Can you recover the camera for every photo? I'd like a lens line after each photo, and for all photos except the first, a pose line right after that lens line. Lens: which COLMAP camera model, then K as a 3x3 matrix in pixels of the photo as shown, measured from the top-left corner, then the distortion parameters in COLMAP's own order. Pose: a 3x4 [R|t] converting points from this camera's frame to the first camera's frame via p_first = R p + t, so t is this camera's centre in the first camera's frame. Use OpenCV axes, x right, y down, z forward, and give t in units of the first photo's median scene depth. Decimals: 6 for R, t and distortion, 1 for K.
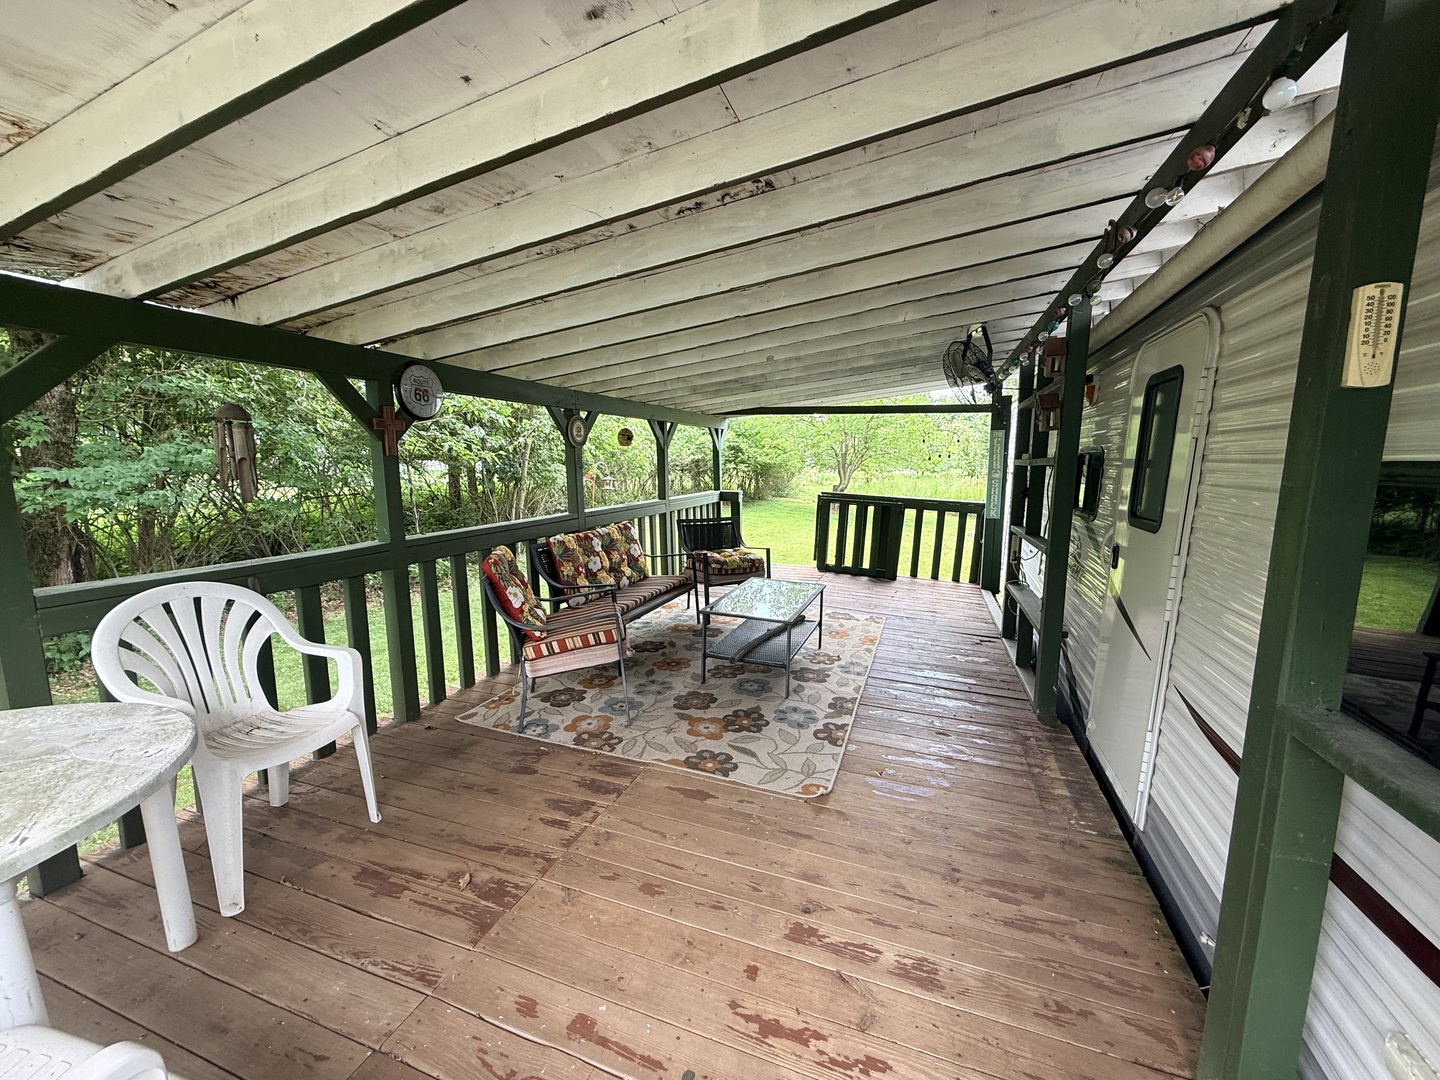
lens RADIAL K [[582.4, 0, 723.8], [0, 582.4, 548.1], [0, 0, 1]] dist [-0.000292, 0.000422]
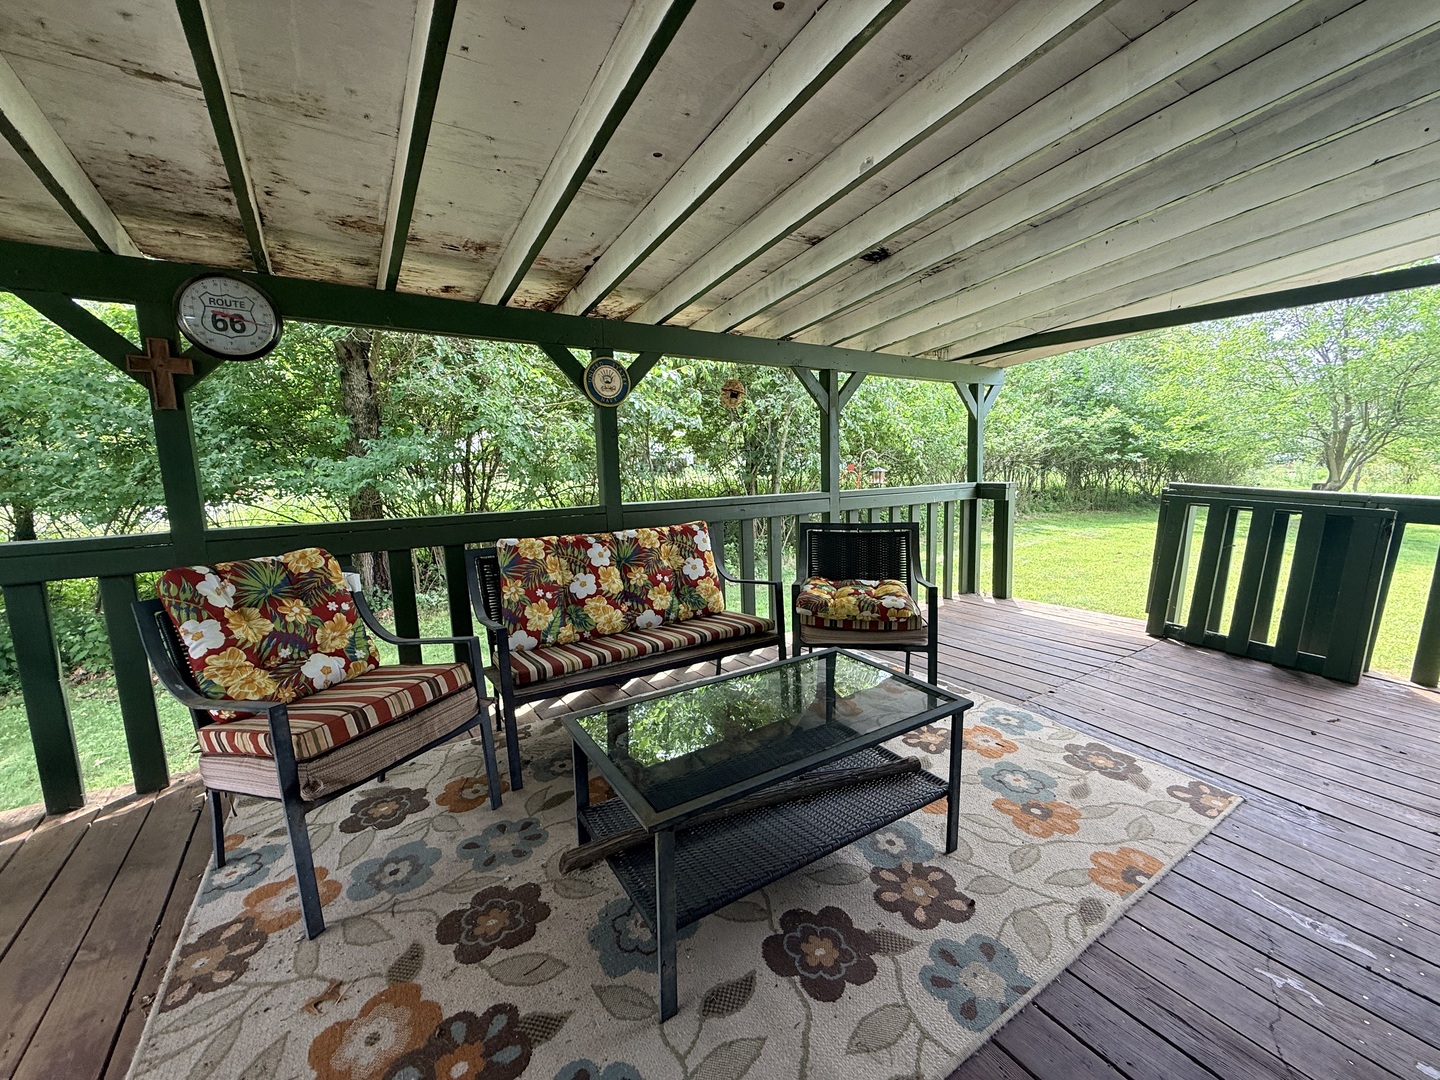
lens RADIAL K [[582.4, 0, 710.9], [0, 582.4, 543.2], [0, 0, 1]] dist [-0.000292, 0.000422]
pose [[0.797462, 0.066852, -0.599654, 0.245145], [-0.071918, 0.997289, 0.015541, -0.035765], [0.599068, 0.030733, 0.800108, 0.530487]]
